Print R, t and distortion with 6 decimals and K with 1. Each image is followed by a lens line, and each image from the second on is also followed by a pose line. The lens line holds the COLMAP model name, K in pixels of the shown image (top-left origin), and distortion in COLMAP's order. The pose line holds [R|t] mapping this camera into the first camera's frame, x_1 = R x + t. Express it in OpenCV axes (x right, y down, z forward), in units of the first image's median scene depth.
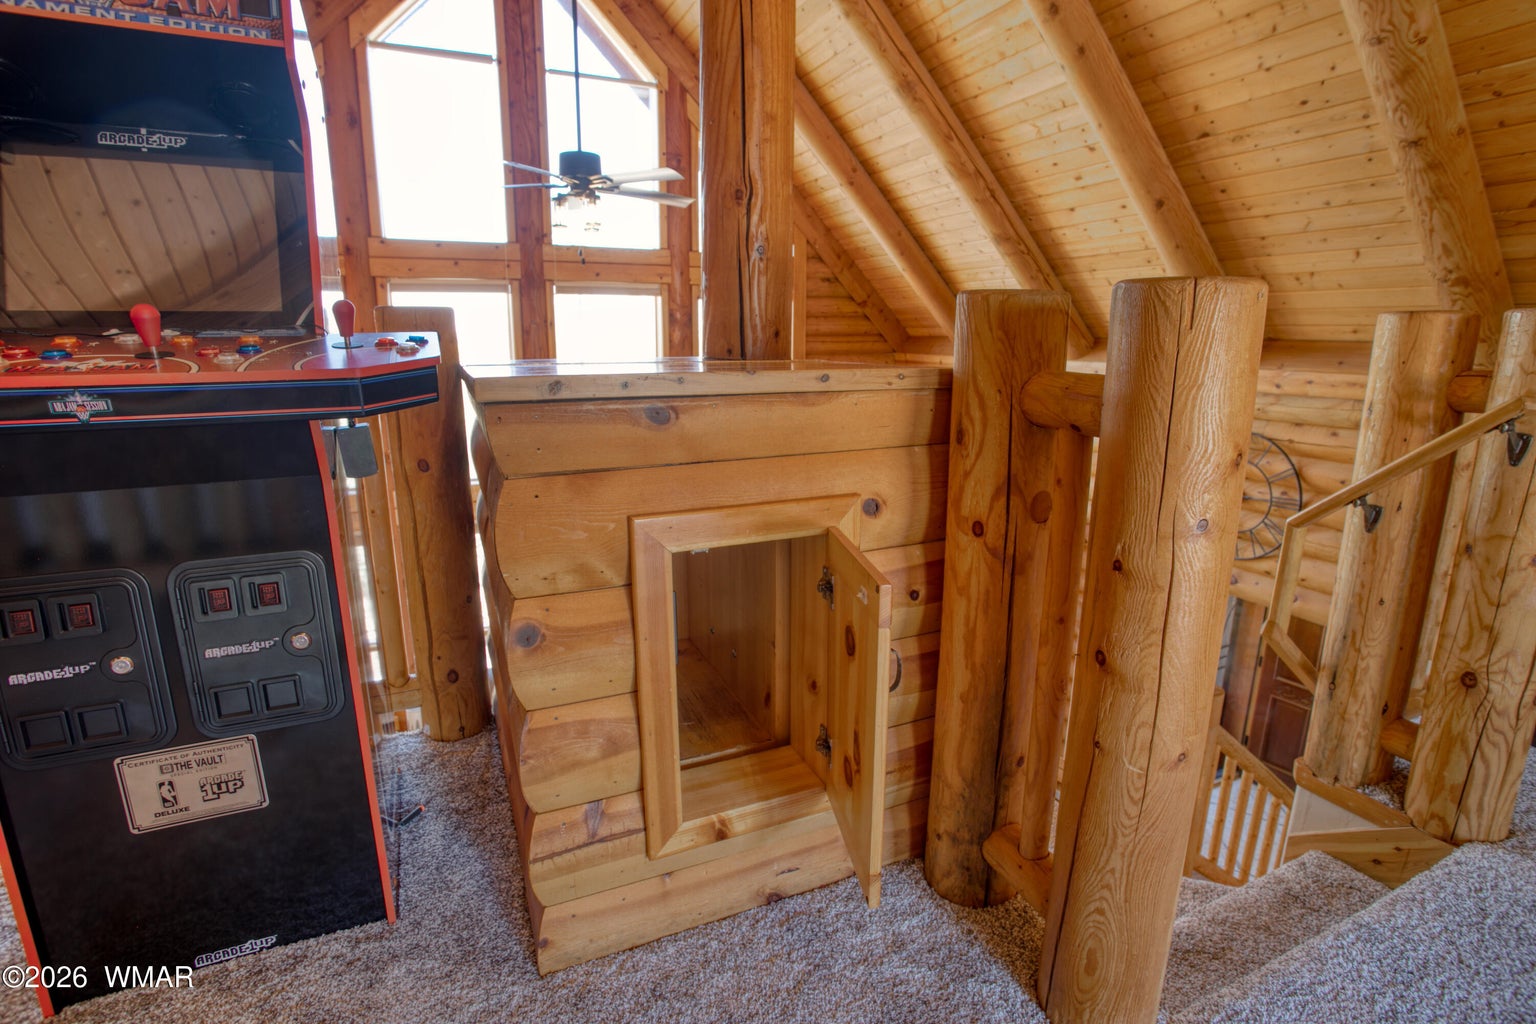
lens RADIAL K [[749.0, 0, 779.2], [0, 749.0, 510.4], [0, 0, 1]] dist [-0.077841, 0.031584]
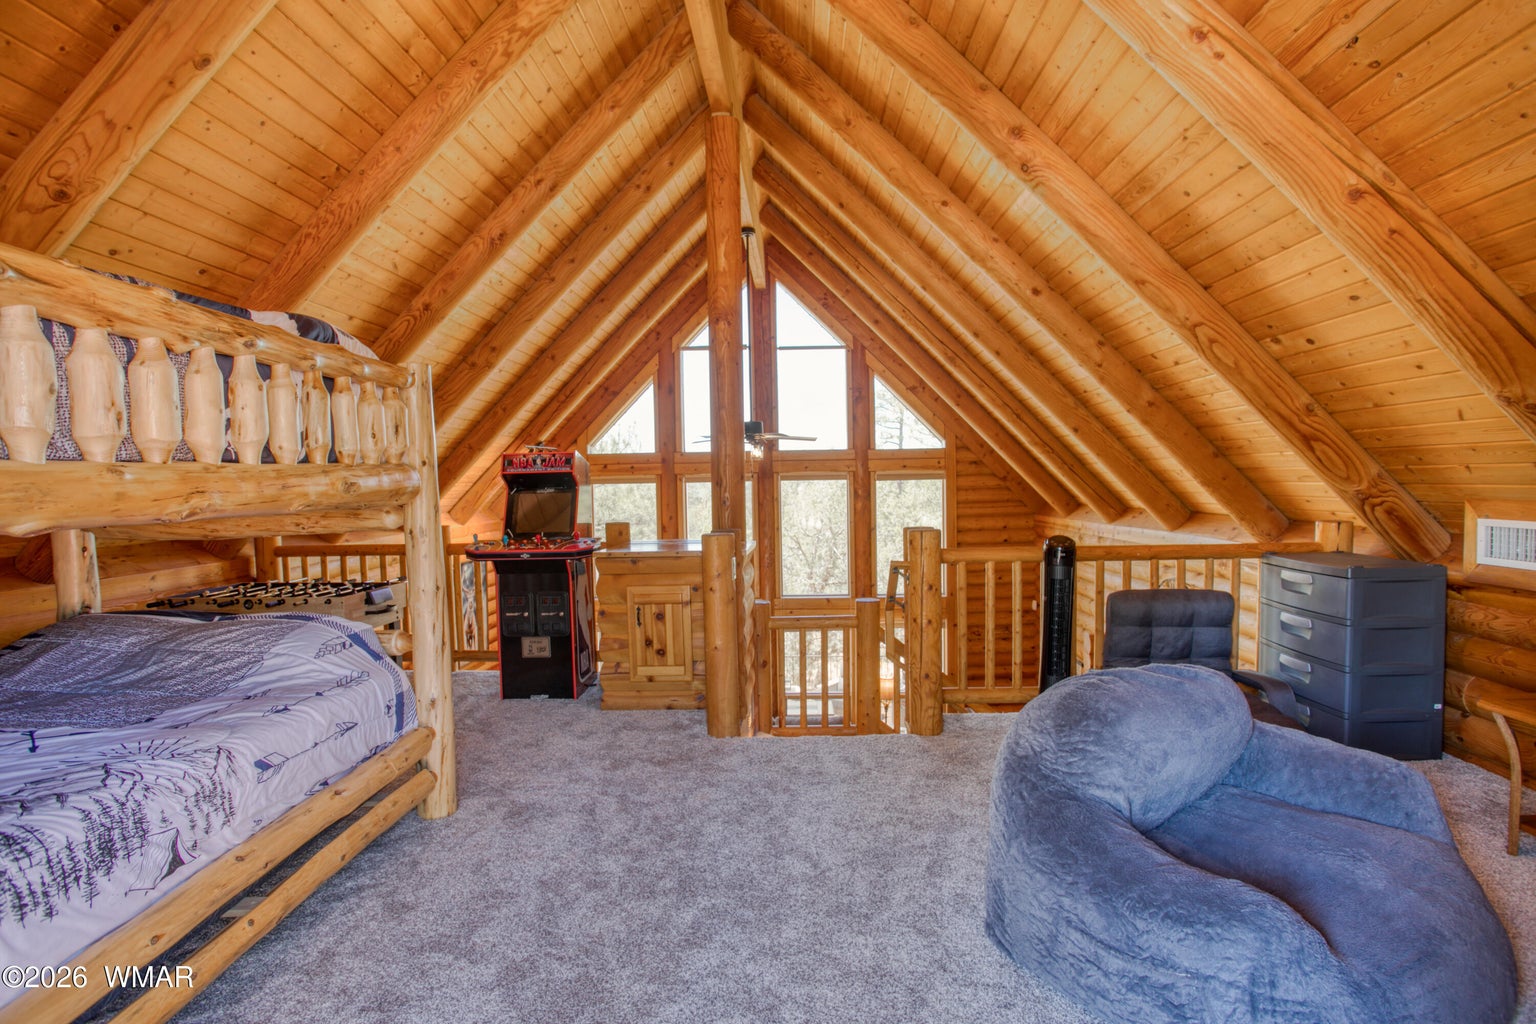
lens RADIAL K [[749.0, 0, 779.2], [0, 749.0, 510.4], [0, 0, 1]] dist [-0.077841, 0.031584]
pose [[0.897174, -0.007833, -0.441608, 0.412825], [-0.075159, 0.982553, -0.170121, 0.041399], [0.435235, 0.185820, 0.880932, -0.405928]]
